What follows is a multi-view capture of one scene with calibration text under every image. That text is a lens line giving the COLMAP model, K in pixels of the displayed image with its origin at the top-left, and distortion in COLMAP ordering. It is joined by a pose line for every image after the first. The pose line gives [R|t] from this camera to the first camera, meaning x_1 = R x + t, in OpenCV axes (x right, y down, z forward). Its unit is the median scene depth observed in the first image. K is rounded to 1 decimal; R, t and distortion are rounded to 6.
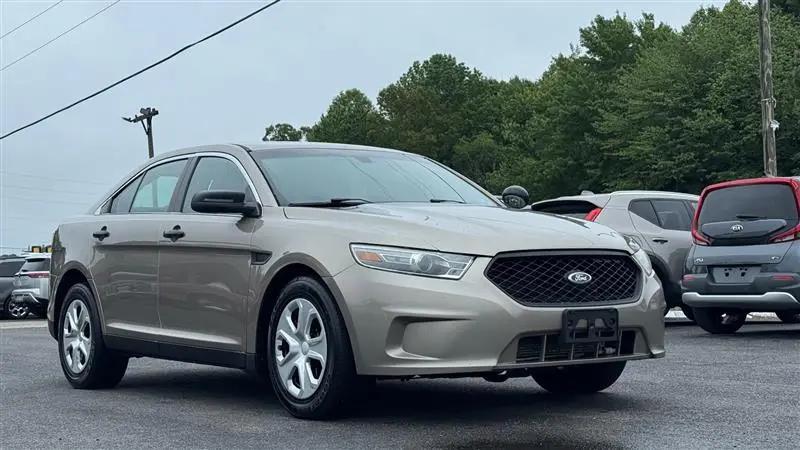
lens RADIAL K [[1274.6, 0, 400.0], [0, 1274.6, 225.0], [0, 0, 1]] dist [0.168637, -0.009969]
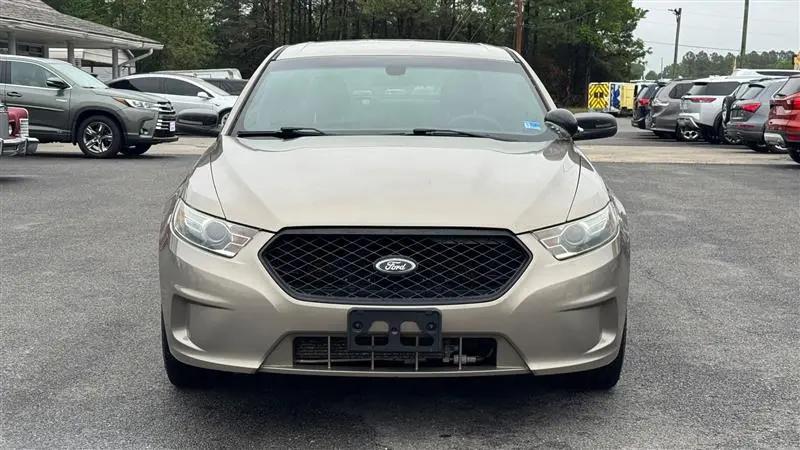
lens RADIAL K [[1274.6, 0, 400.0], [0, 1274.6, 225.0], [0, 0, 1]] dist [0.168637, -0.009969]
pose [[0.822524, 0.093053, -0.561067, 0.570509], [-0.006869, 0.988078, 0.153803, -0.100793], [0.568689, -0.122653, 0.813356, 0.383437]]
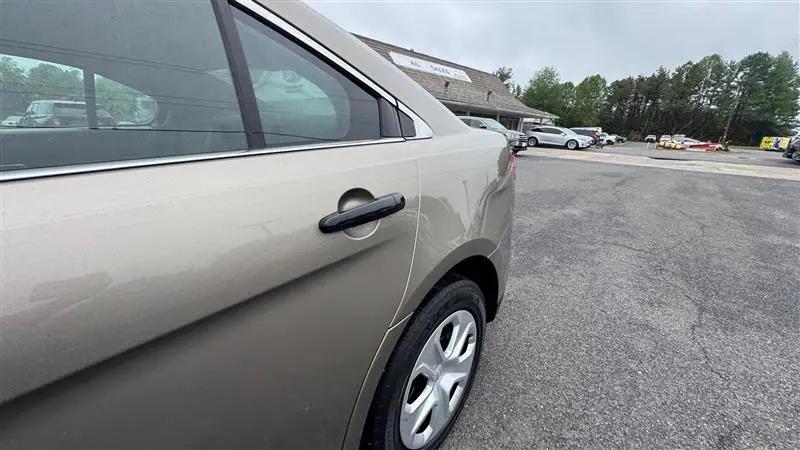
lens RADIAL K [[318.8, 0, 400.7], [0, 318.8, 223.2], [0, 0, 1]] dist [-0.002444, -0.000350]
pose [[0.271021, 0.314836, -0.909630, 0.046603], [-0.004119, 0.945368, 0.325978, -0.026137], [0.962565, -0.084600, 0.257512, 1.543156]]
